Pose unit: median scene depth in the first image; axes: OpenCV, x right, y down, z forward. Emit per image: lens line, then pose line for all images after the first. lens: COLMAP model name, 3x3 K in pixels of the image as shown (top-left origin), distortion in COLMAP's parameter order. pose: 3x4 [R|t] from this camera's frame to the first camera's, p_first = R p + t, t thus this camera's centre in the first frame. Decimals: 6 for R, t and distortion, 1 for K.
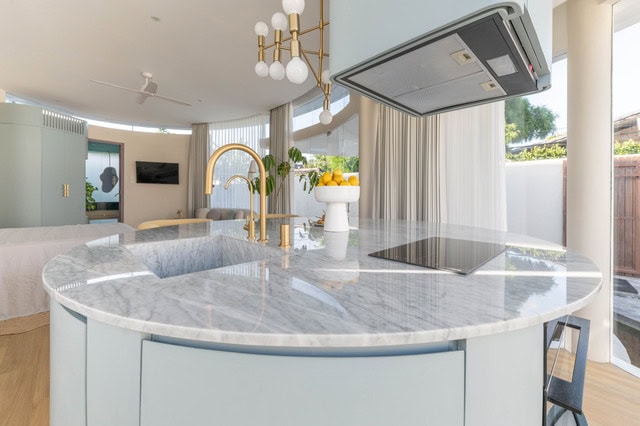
lens RADIAL K [[267.2, 0, 326.0], [0, 267.2, 198.1], [0, 0, 1]] dist [0.000601, 0.000039]
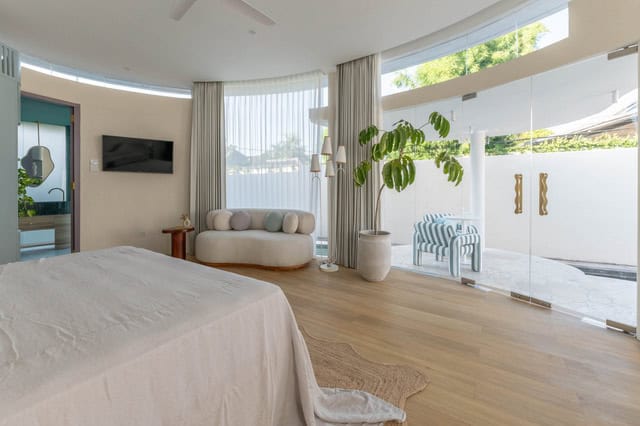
lens RADIAL K [[269.0, 0, 320.1], [0, 269.0, 186.6], [0, 0, 1]] dist [-0.000109, -0.000342]
pose [[0.980831, -0.002323, 0.194847, -0.342798], [0.005532, 0.999858, -0.015929, -0.007331], [-0.194782, 0.016701, 0.980704, 0.302360]]
